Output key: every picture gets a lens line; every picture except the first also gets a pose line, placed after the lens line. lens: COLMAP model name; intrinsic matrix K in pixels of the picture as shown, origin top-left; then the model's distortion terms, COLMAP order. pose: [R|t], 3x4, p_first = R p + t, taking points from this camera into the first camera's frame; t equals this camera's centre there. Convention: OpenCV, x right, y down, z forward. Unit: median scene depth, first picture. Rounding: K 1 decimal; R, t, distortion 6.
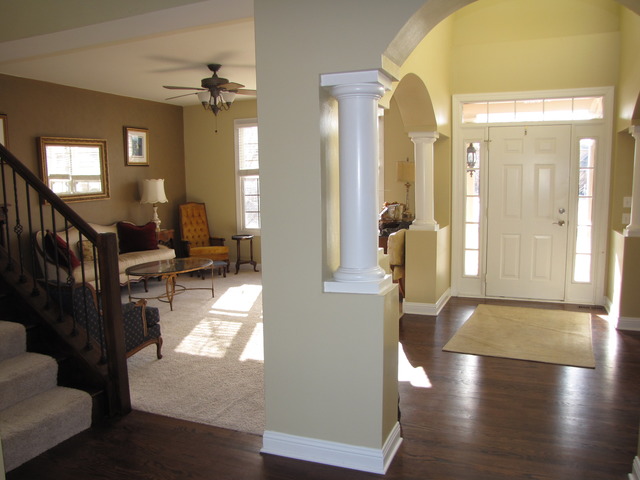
lens RADIAL K [[538.2, 0, 320.1], [0, 538.2, 249.3], [0, 0, 1]] dist [-0.180847, 0.155275]
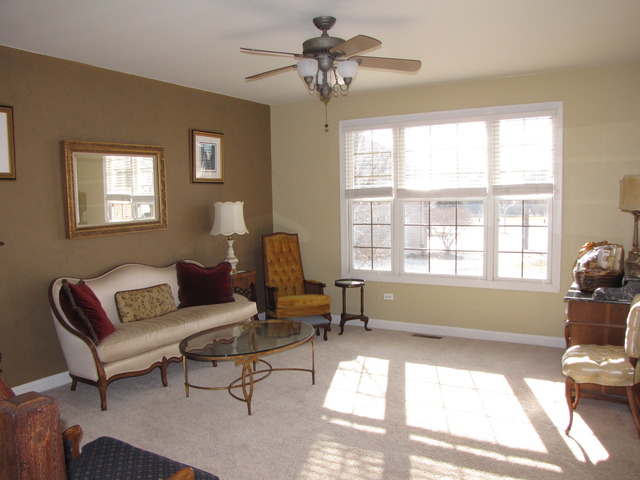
lens RADIAL K [[538.2, 0, 320.1], [0, 538.2, 249.3], [0, 0, 1]] dist [-0.180847, 0.155275]
pose [[0.989007, 0.012095, -0.147375, -0.082156], [-0.017665, 0.999176, -0.036549, -0.042503], [0.146811, 0.038751, 0.988405, 0.294038]]
